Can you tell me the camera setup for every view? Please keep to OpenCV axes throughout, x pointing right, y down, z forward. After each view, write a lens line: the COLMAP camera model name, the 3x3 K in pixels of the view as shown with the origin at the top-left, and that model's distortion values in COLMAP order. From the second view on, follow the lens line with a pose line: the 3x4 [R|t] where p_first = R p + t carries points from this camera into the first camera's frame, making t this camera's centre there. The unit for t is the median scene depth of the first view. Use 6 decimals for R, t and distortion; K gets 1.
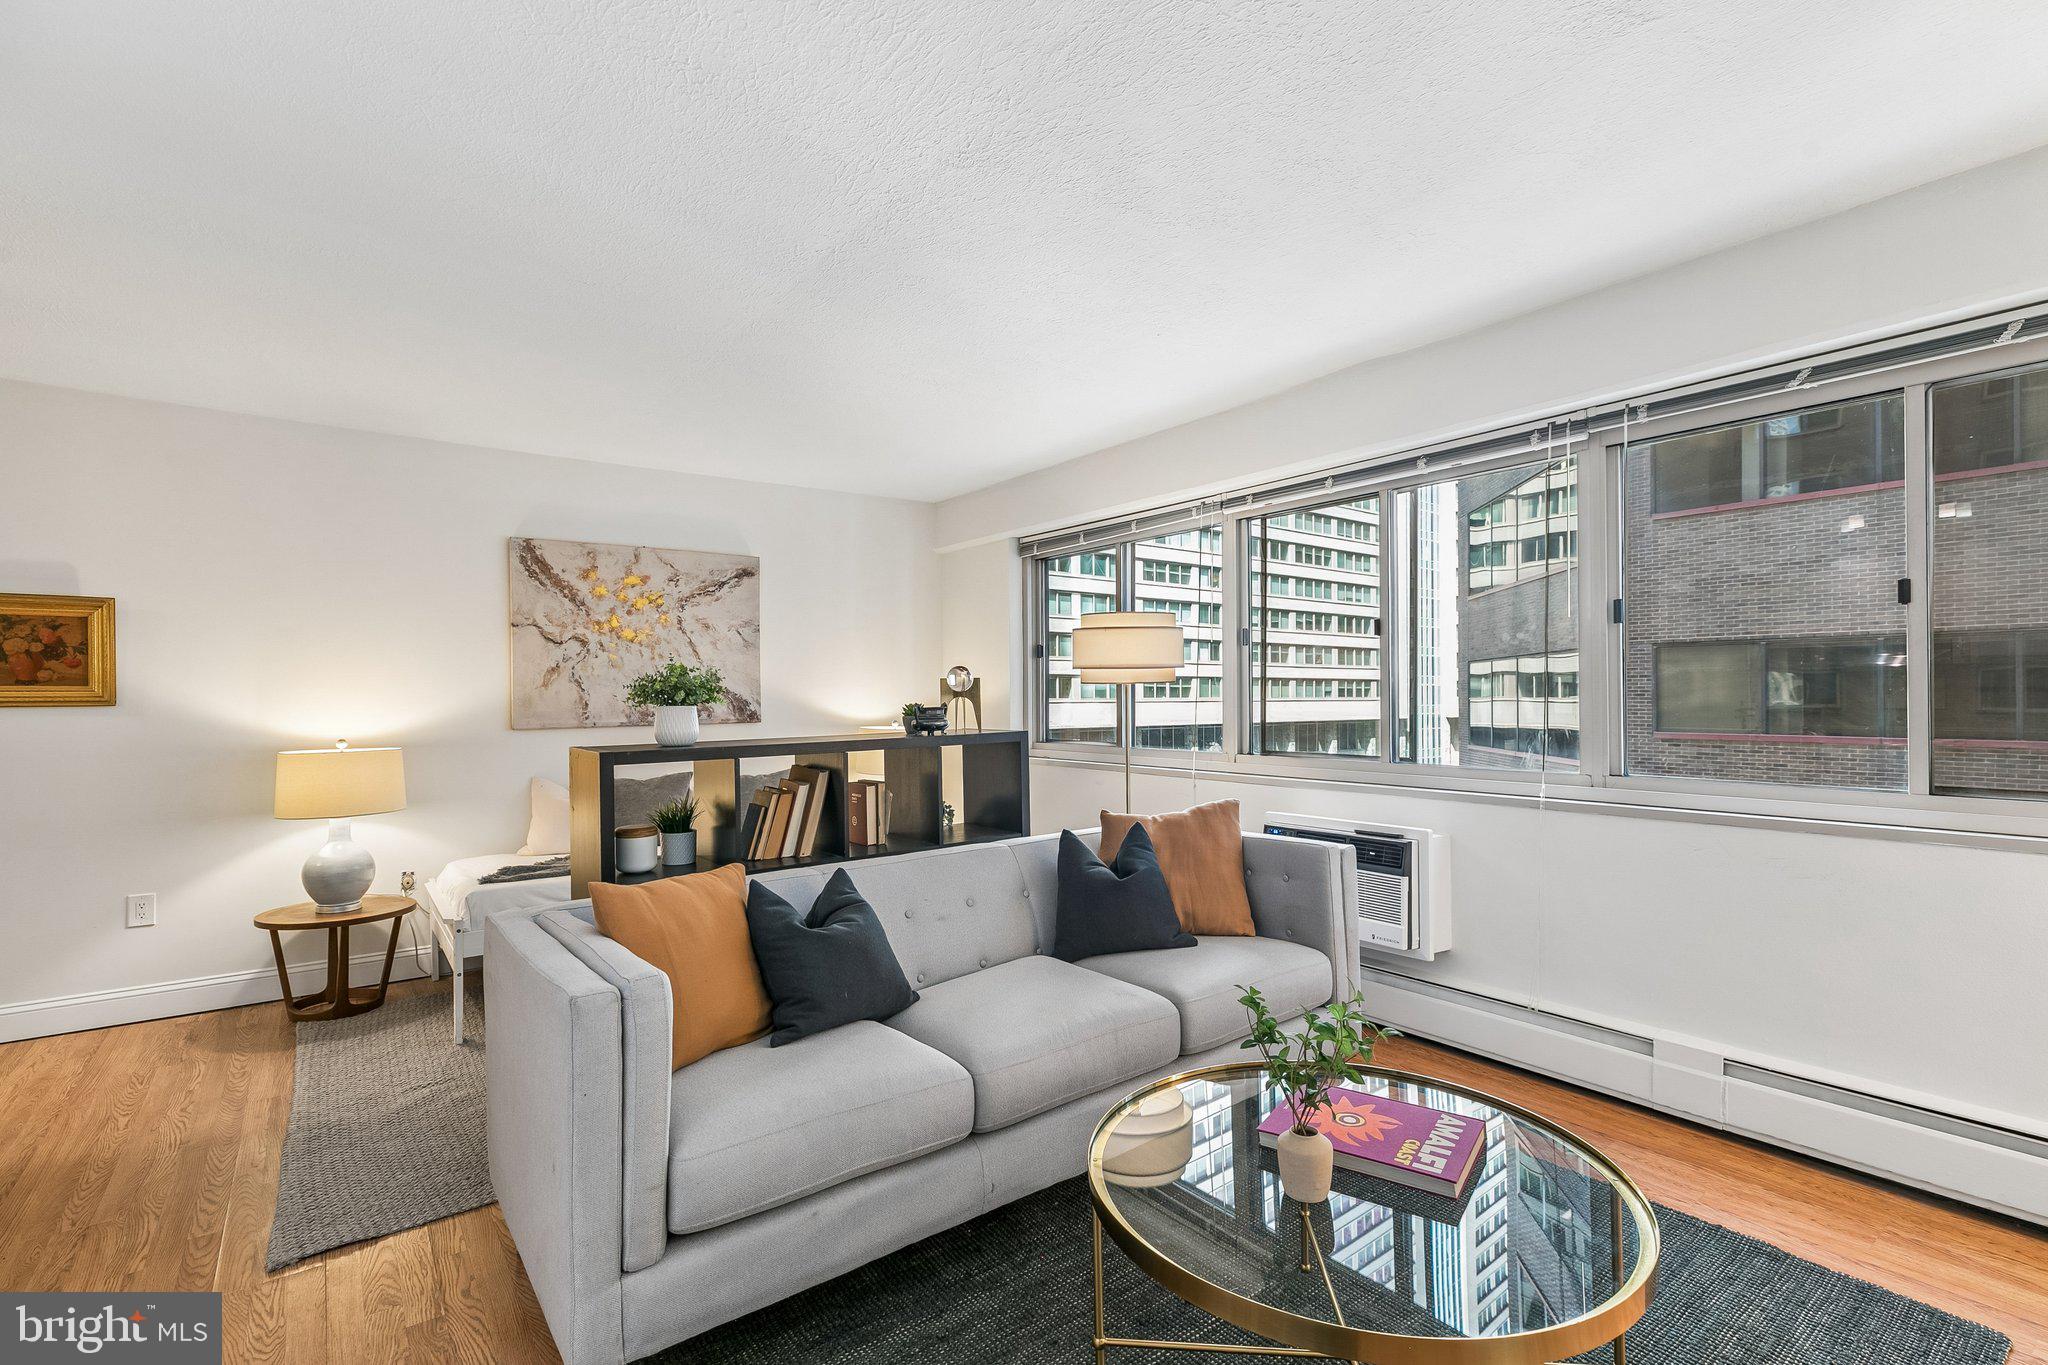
lens RADIAL K [[930.0, 0, 1021.0], [0, 930.0, 690.8], [0, 0, 1]] dist [-0.000326, 0.000023]
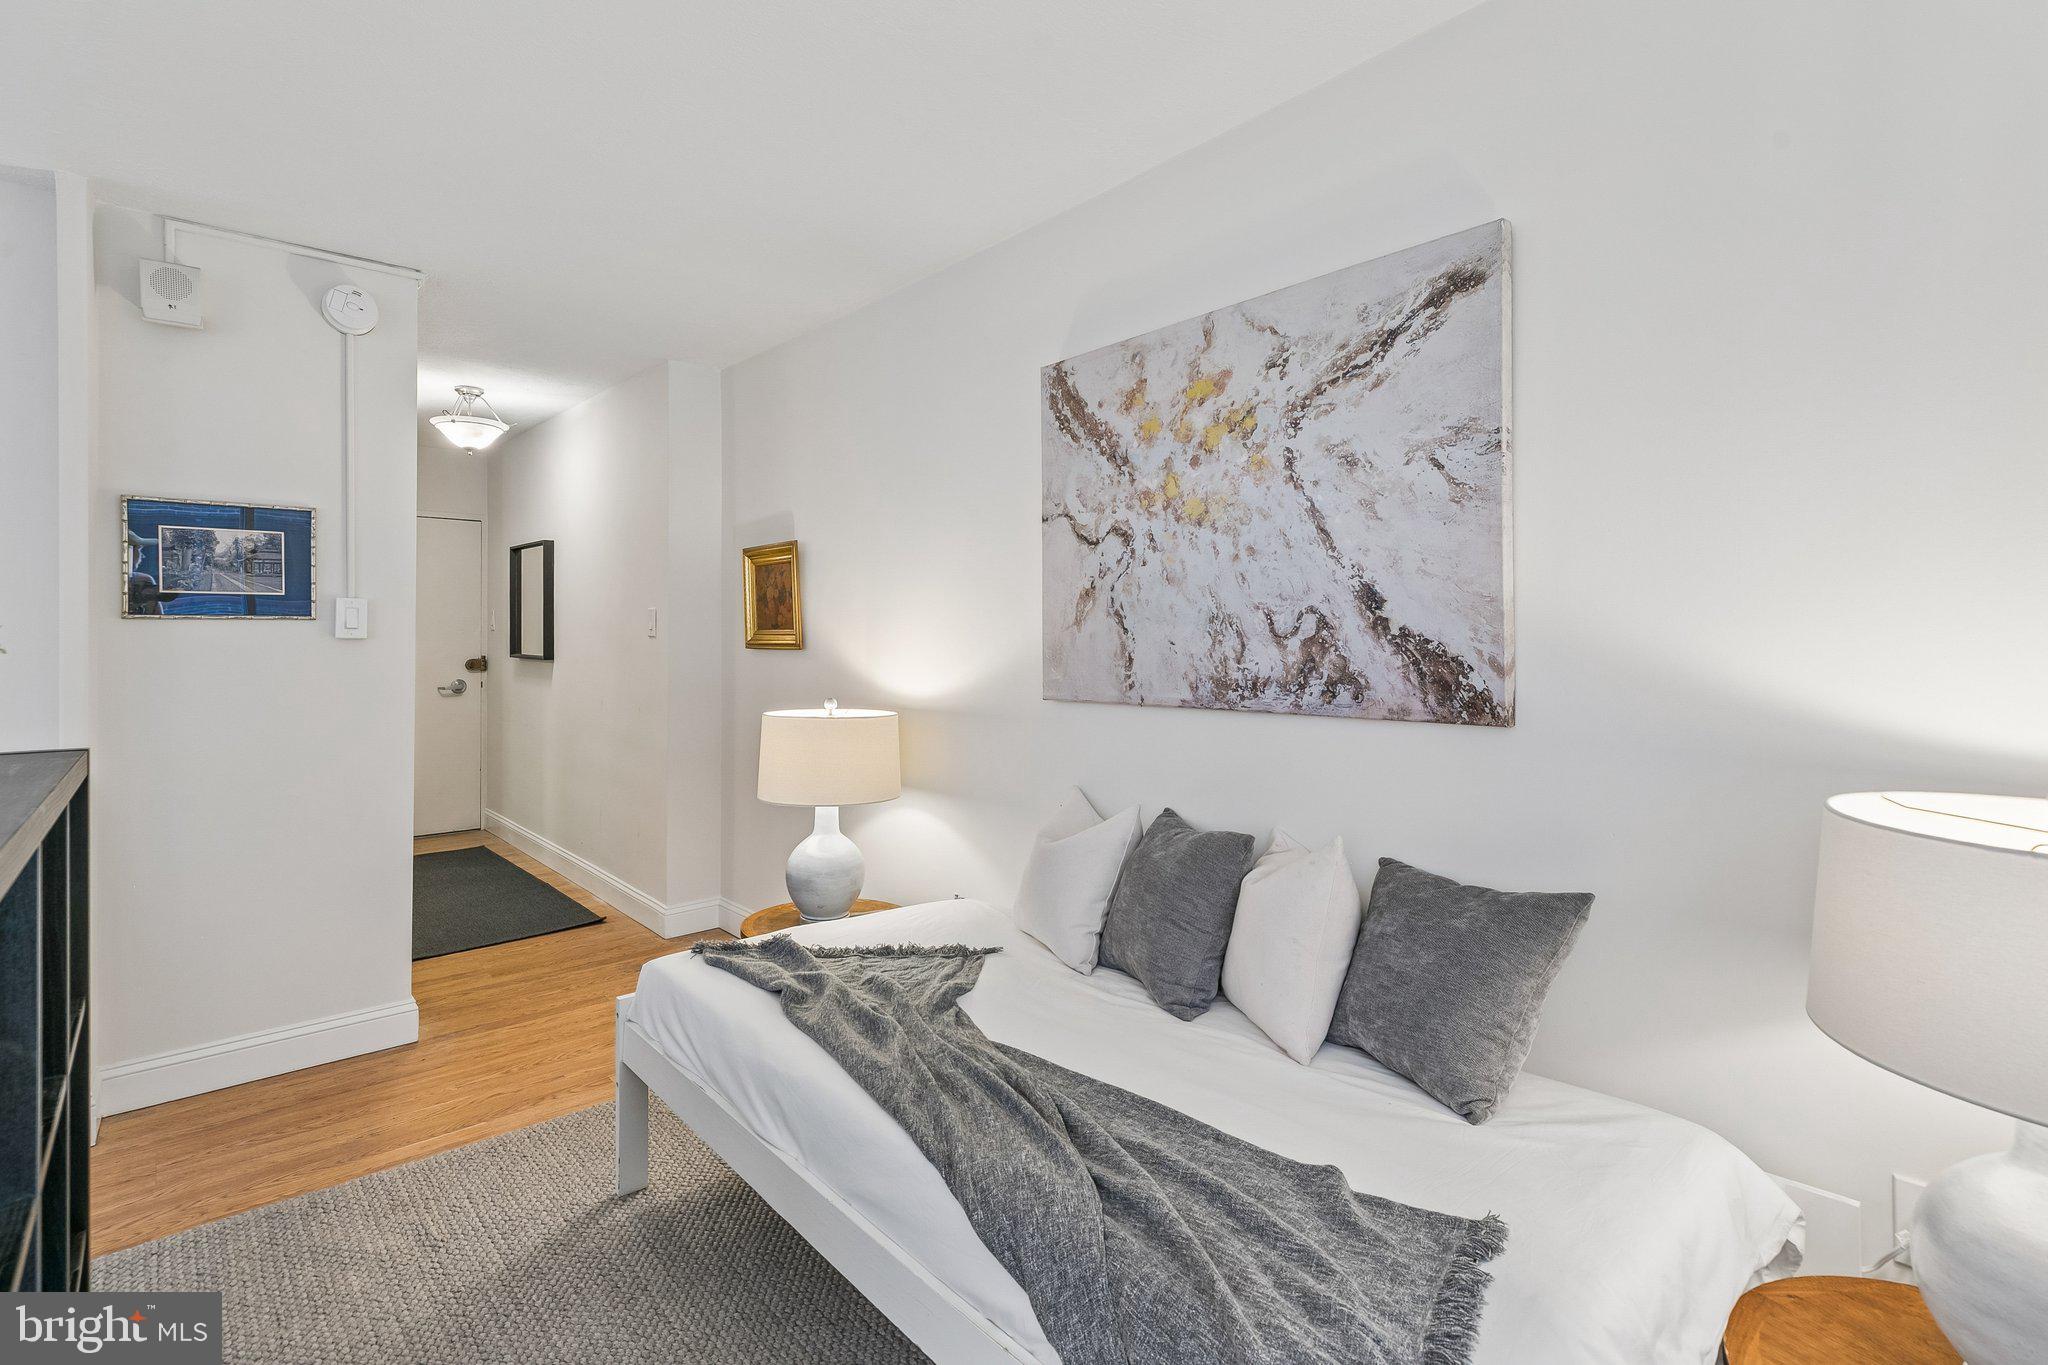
lens RADIAL K [[939.6, 0, 1023.7], [0, 939.6, 650.0], [0, 0, 1]] dist [0.001462, 0.000178]
pose [[0.093048, 0.015345, -0.995543, 0.033994], [0.002771, 0.999873, 0.015671, 0.001340], [0.995658, -0.004216, 0.092994, 0.859667]]
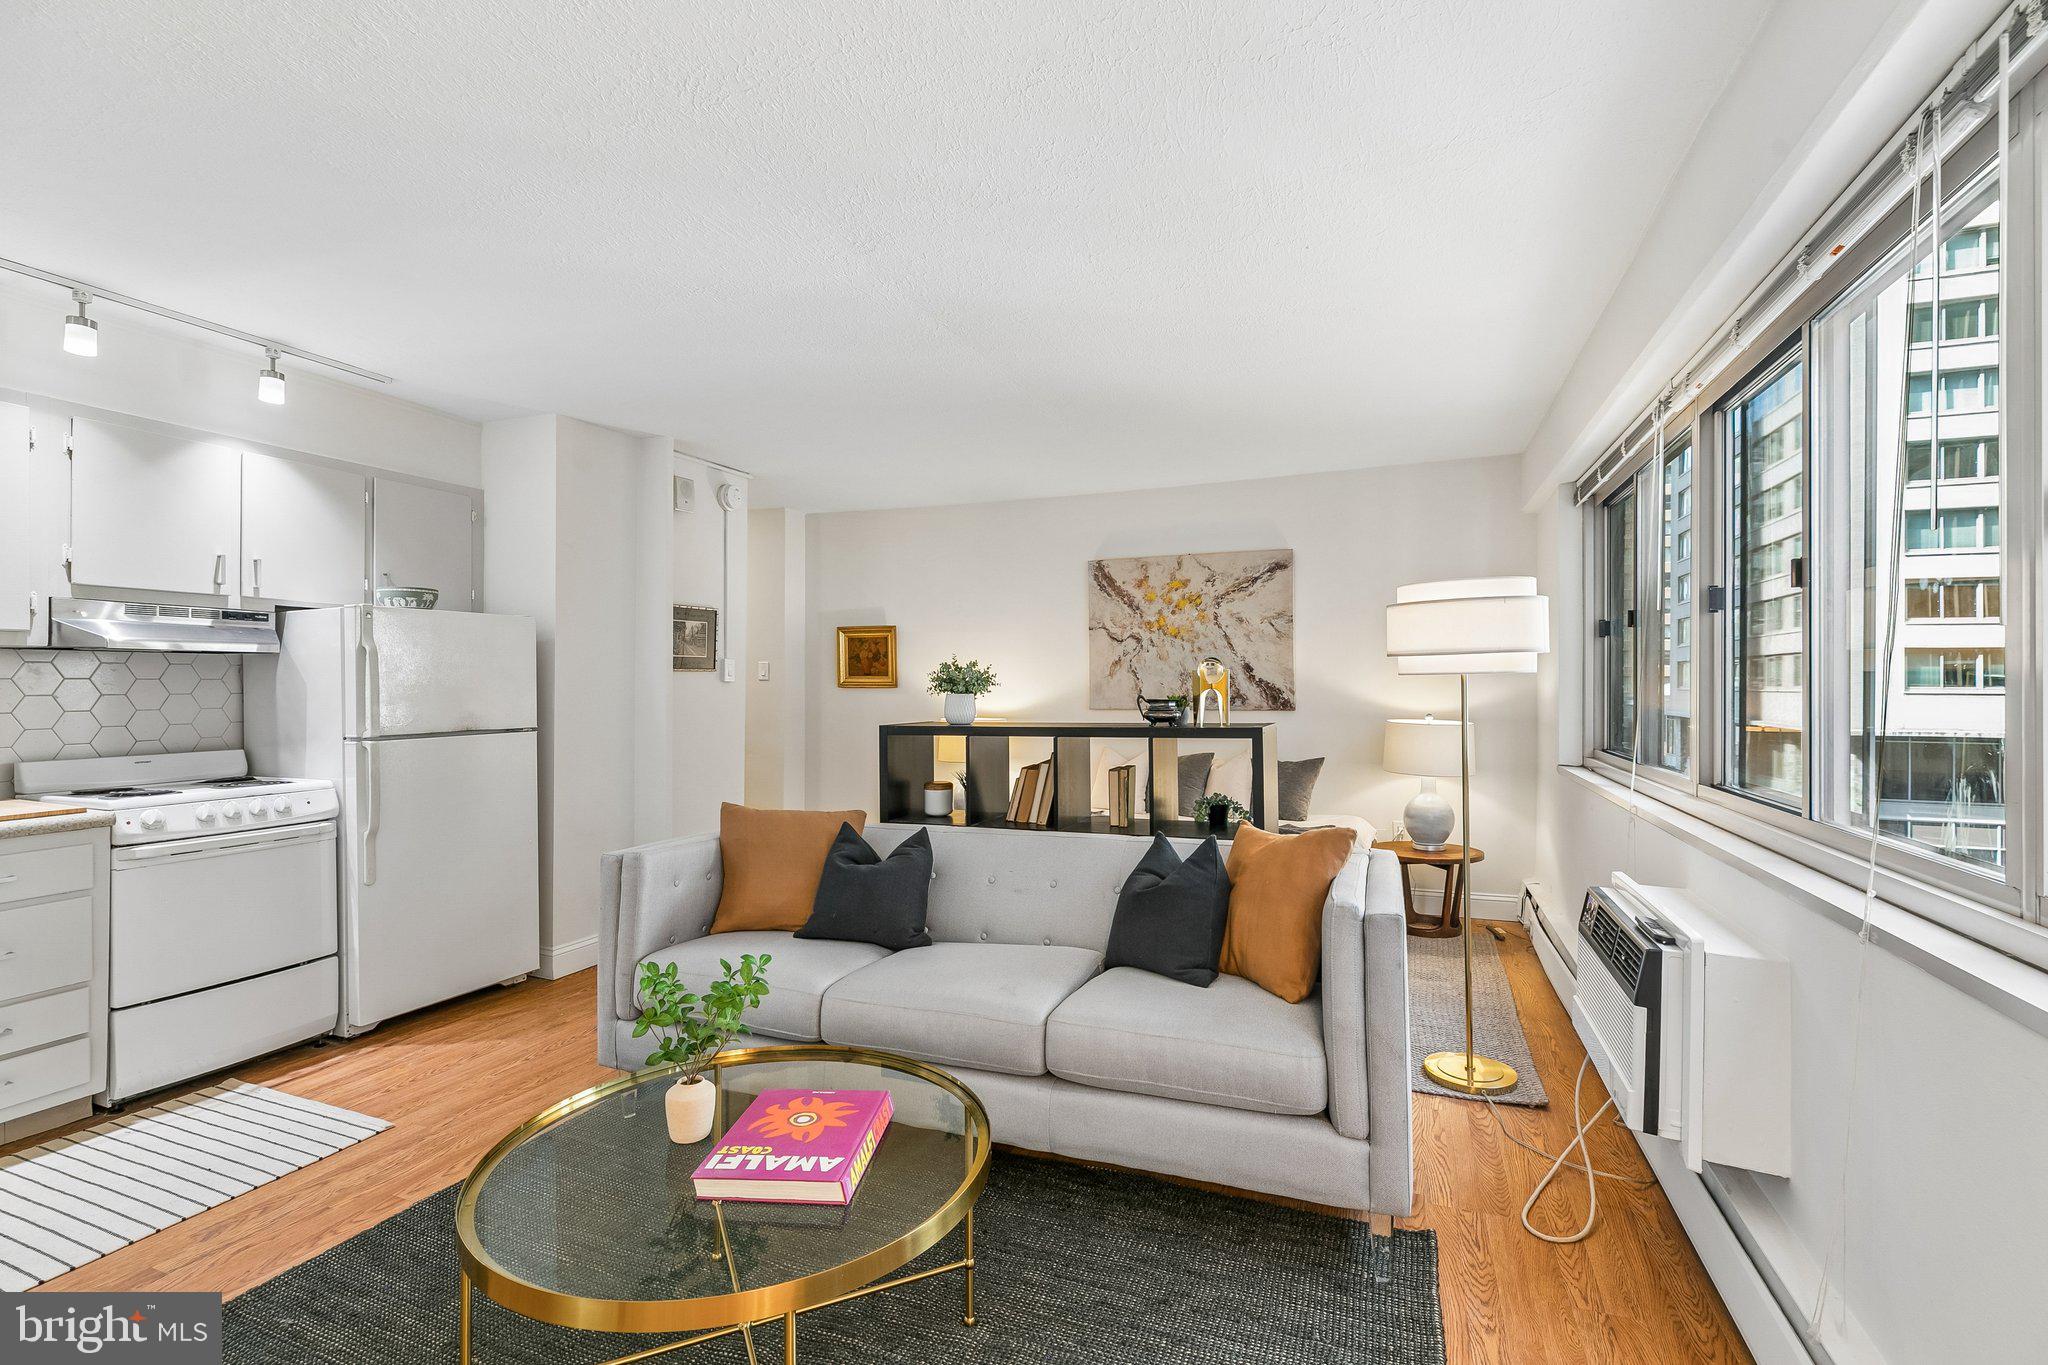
lens RADIAL K [[913.9, 0, 1024.0], [0, 913.9, 682.5], [0, 0, 1]] dist [0.001052, 0.000161]
pose [[0.517501, 0.007362, -0.855651, 0.457679], [0.000690, 0.999959, 0.009021, -0.006645], [0.855682, -0.005259, 0.517474, 0.241616]]
